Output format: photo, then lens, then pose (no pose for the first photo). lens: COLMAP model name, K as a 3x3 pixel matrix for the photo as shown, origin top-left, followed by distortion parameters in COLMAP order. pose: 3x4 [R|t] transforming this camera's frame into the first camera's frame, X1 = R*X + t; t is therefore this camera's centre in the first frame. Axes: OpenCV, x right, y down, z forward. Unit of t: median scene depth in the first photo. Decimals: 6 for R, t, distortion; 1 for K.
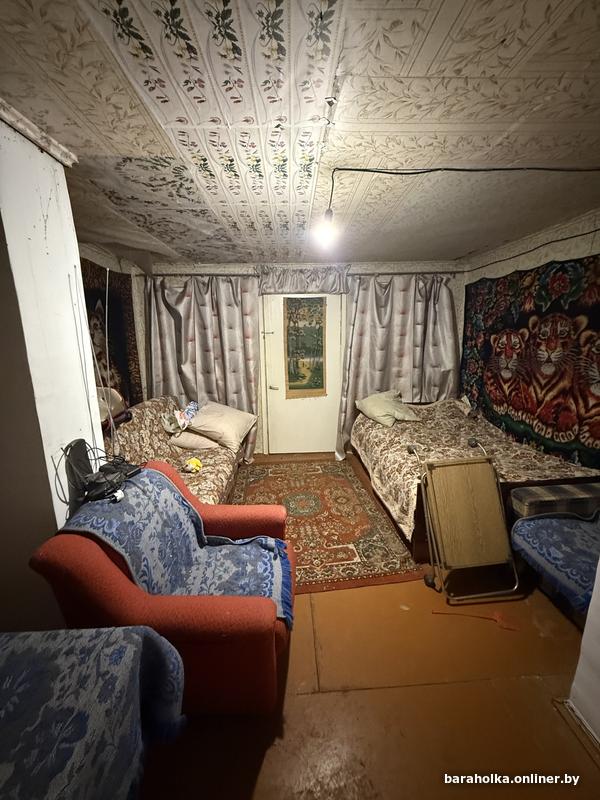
lens RADIAL K [[322.1, 0, 299.4], [0, 322.1, 399.7], [0, 0, 1]] dist [0.000136, -0.000007]
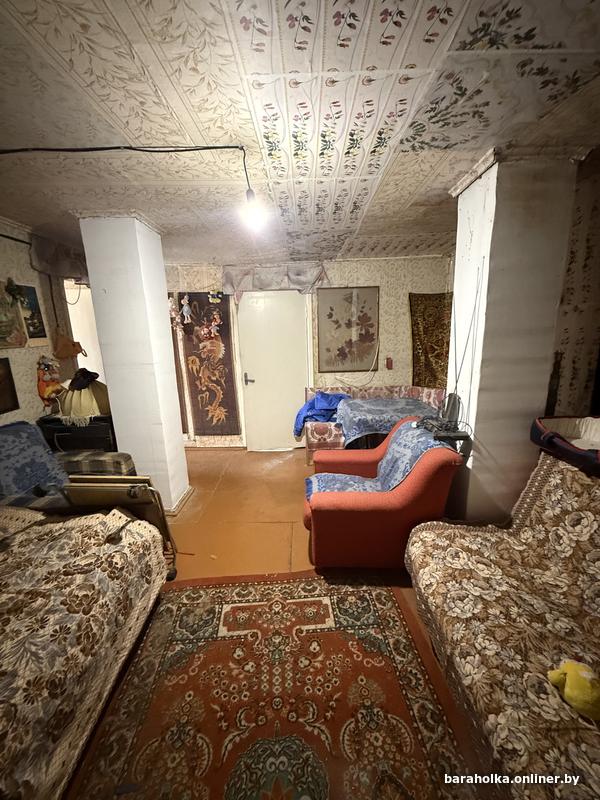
lens RADIAL K [[322.1, 0, 300.6], [0, 322.1, 399.5], [0, 0, 1]] dist [0.000136, -0.000007]
pose [[-0.998223, 0.026655, 0.053287, -0.083185], [0.046385, 0.908978, 0.414254, -0.402294], [-0.037395, 0.415990, -0.908600, 2.000736]]
